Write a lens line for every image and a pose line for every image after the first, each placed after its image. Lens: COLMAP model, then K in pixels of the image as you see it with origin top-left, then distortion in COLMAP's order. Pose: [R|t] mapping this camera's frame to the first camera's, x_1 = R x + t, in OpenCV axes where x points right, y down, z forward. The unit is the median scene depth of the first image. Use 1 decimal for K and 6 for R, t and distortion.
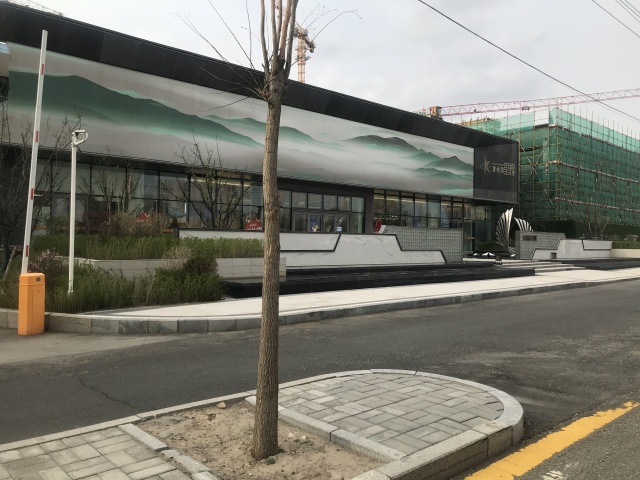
lens RADIAL K [[520.1, 0, 317.6], [0, 520.1, 242.6], [0, 0, 1]] dist [0.005695, -0.007093]
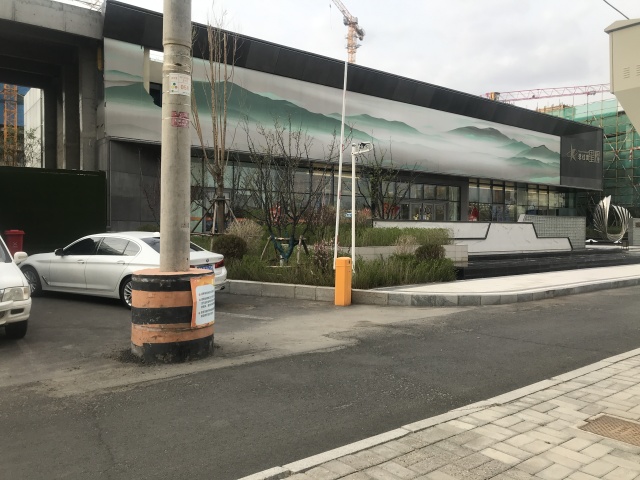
lens RADIAL K [[517.9, 0, 315.7], [0, 517.9, 236.5], [0, 0, 1]] dist [0.008540, -0.002462]
pose [[0.996795, -0.002013, -0.079971, -0.119866], [0.003099, 0.999905, 0.013456, -0.002017], [0.079936, -0.013661, 0.996706, -0.060357]]
